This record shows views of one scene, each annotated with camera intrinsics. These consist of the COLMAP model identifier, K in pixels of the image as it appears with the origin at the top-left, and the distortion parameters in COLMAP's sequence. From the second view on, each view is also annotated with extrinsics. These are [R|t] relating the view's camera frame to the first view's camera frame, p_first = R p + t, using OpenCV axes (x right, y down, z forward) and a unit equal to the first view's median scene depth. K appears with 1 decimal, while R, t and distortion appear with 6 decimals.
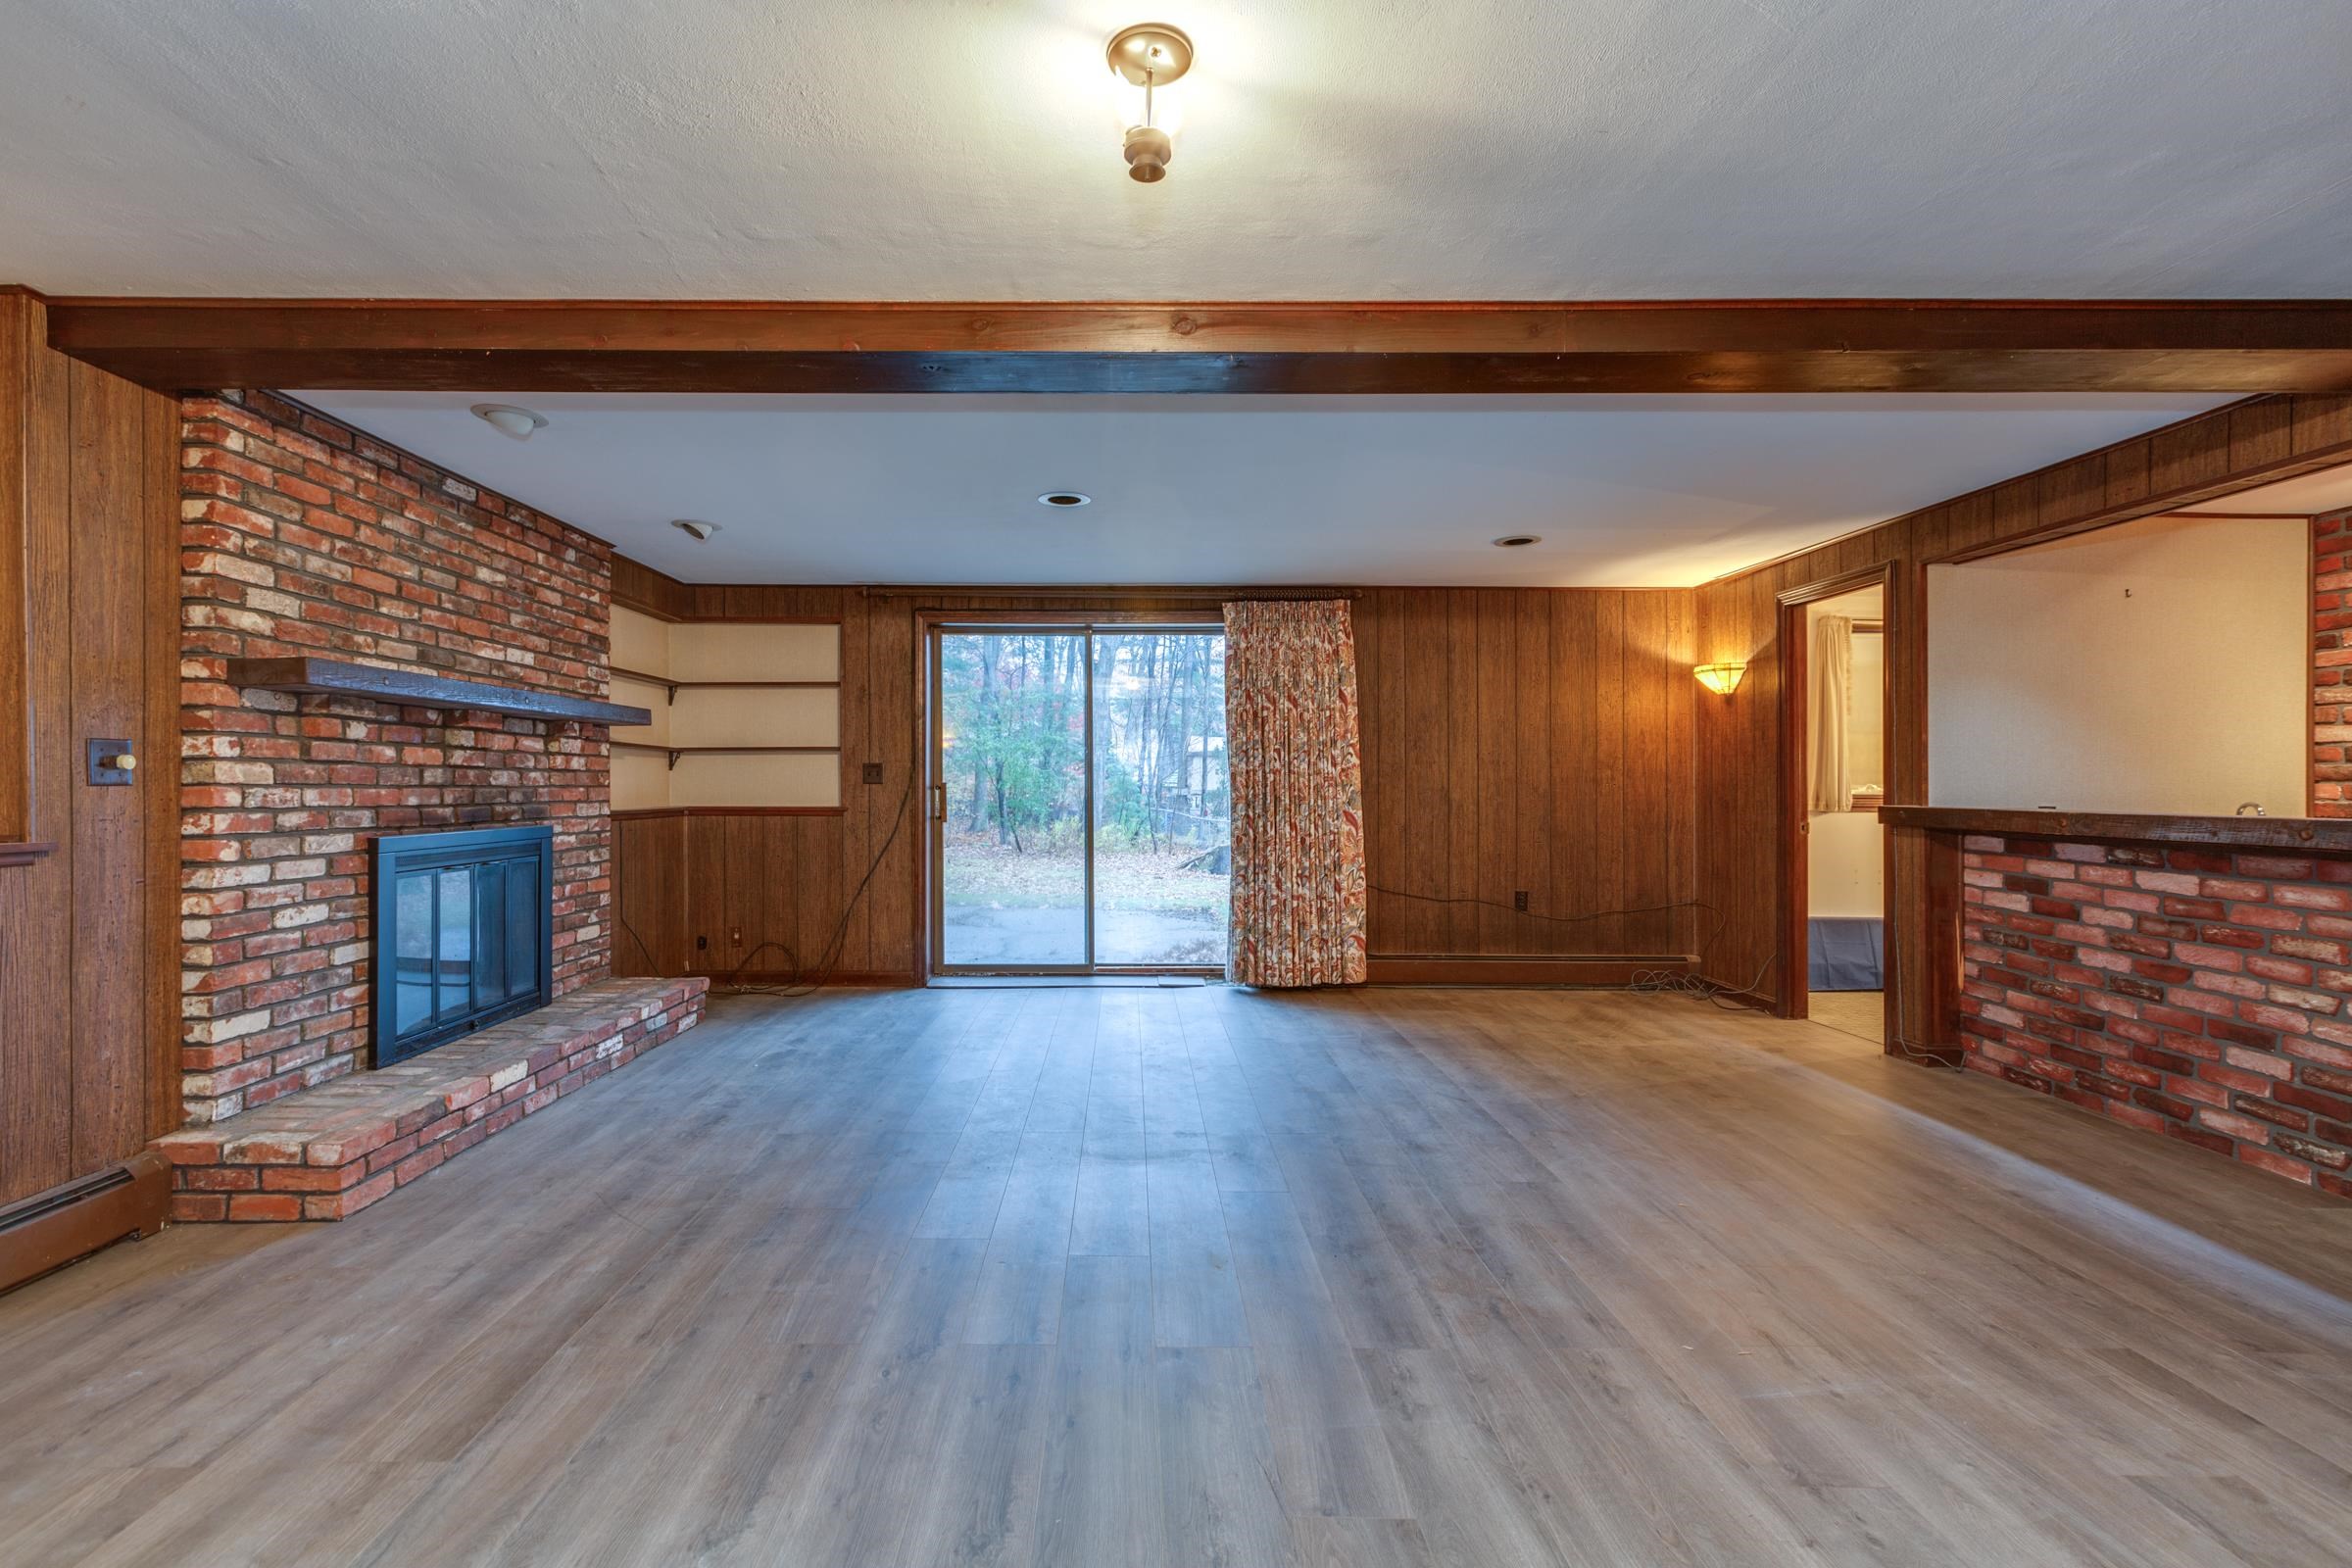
lens RADIAL K [[1036.2, 0, 1170.0], [0, 1036.2, 773.7], [0, 0, 1]] dist [0.000513, 0.000094]
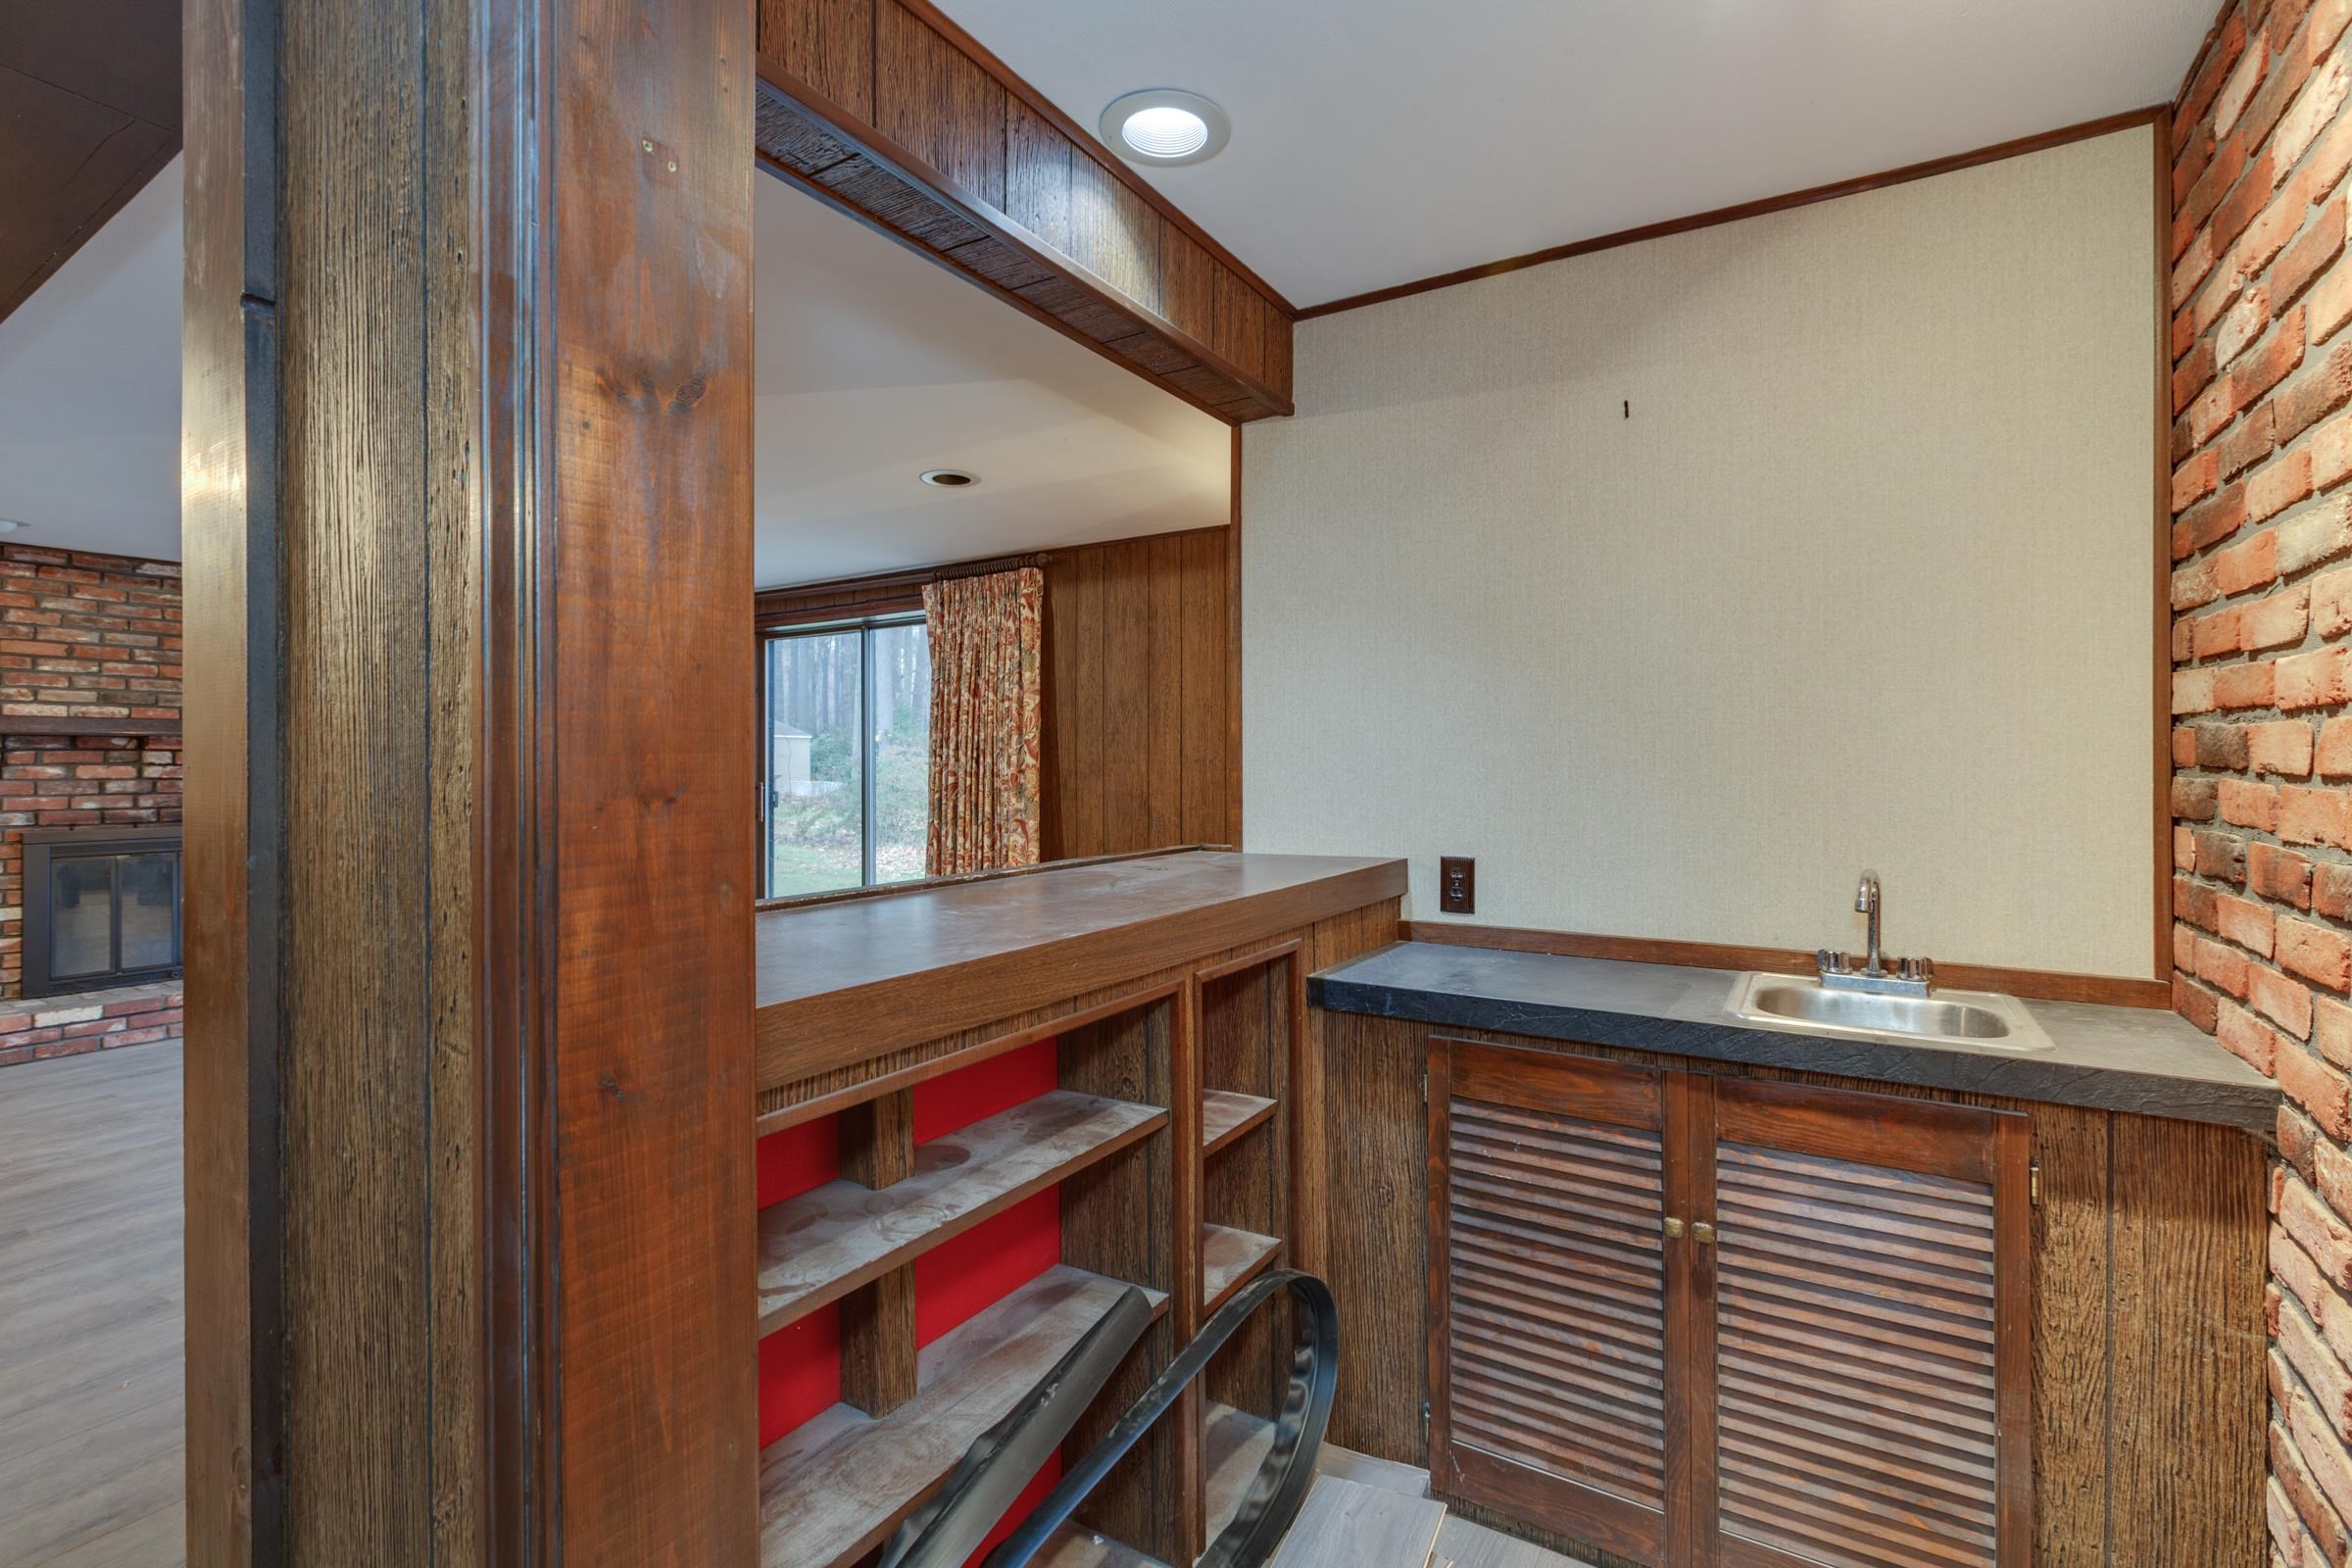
lens RADIAL K [[1034.3, 0, 1211.1], [0, 1034.3, 756.2], [0, 0, 1]] dist [-0.002653, -0.001559]
pose [[0.849185, -0.008515, -0.528027, 1.234804], [0.009902, 0.999951, -0.000201, -0.023547], [0.528003, -0.005057, 0.849228, 0.628365]]
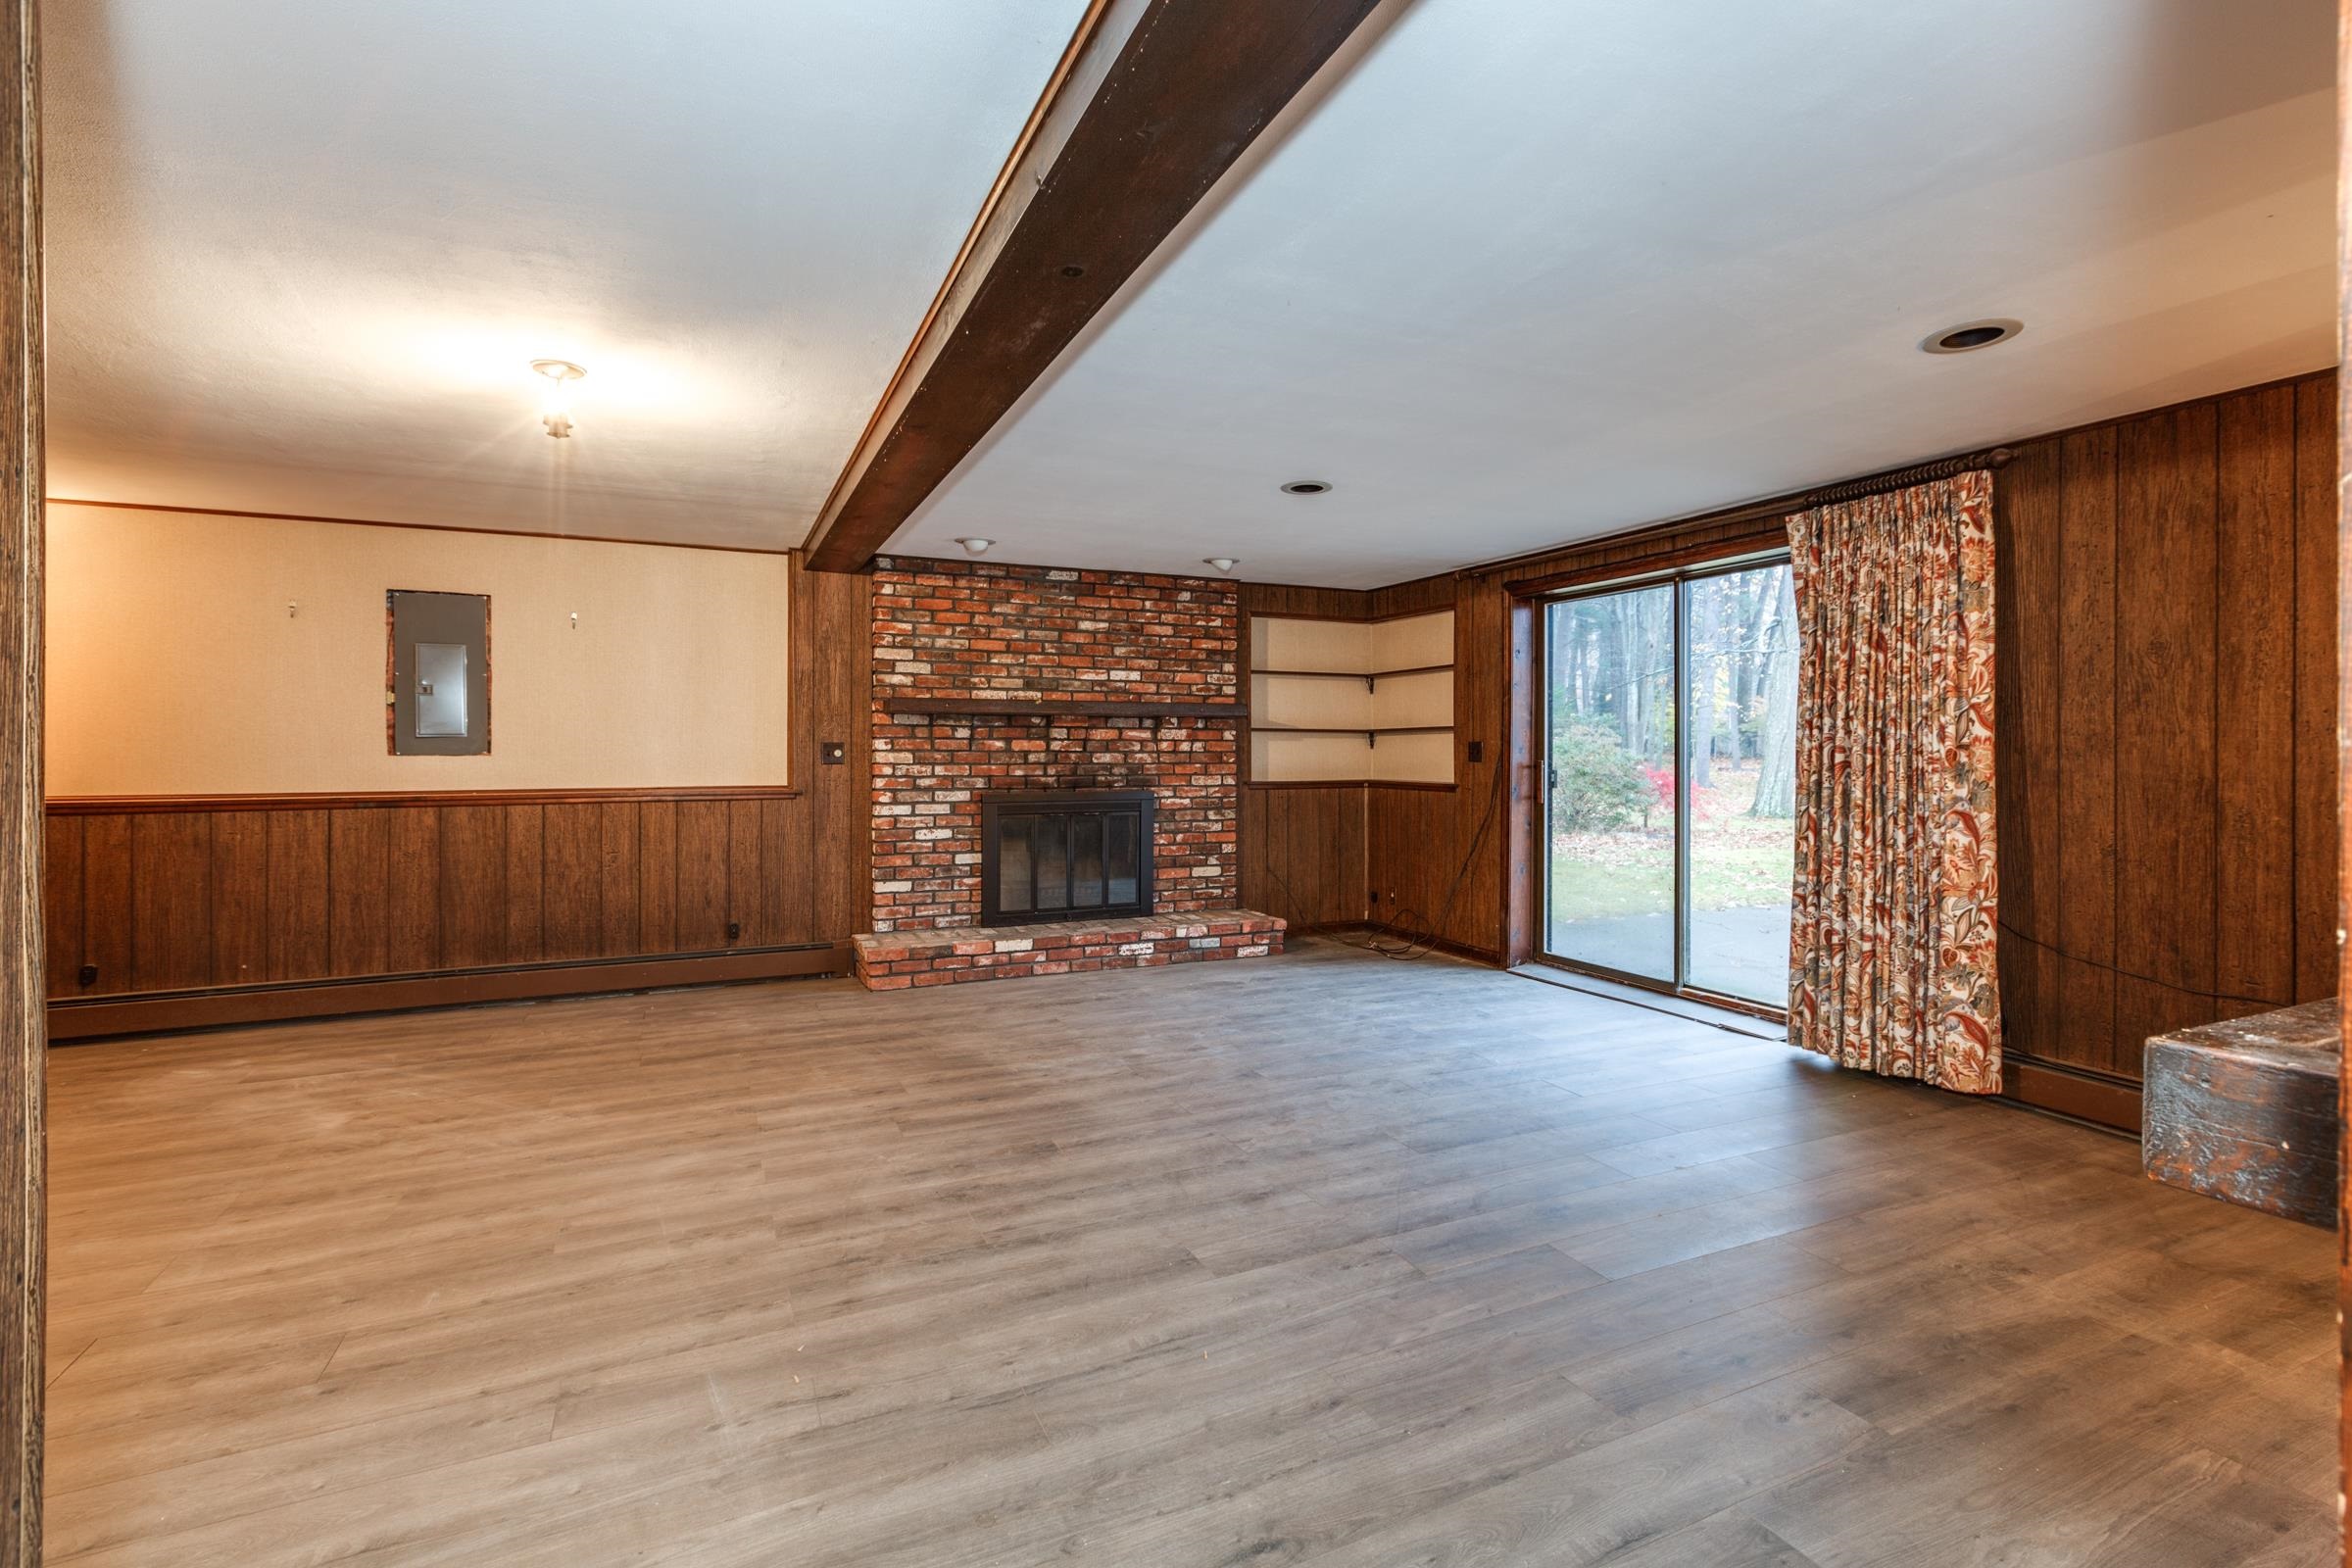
lens RADIAL K [[1077.4, 0, 1218.4], [0, 1077.4, 735.7], [0, 0, 1]] dist [0.000624, 0.000308]
pose [[0.428450, -0.012065, -0.903485, 0.963047], [0.008620, 0.999920, -0.009265, -0.014151], [0.903524, -0.003819, 0.428520, 0.547858]]
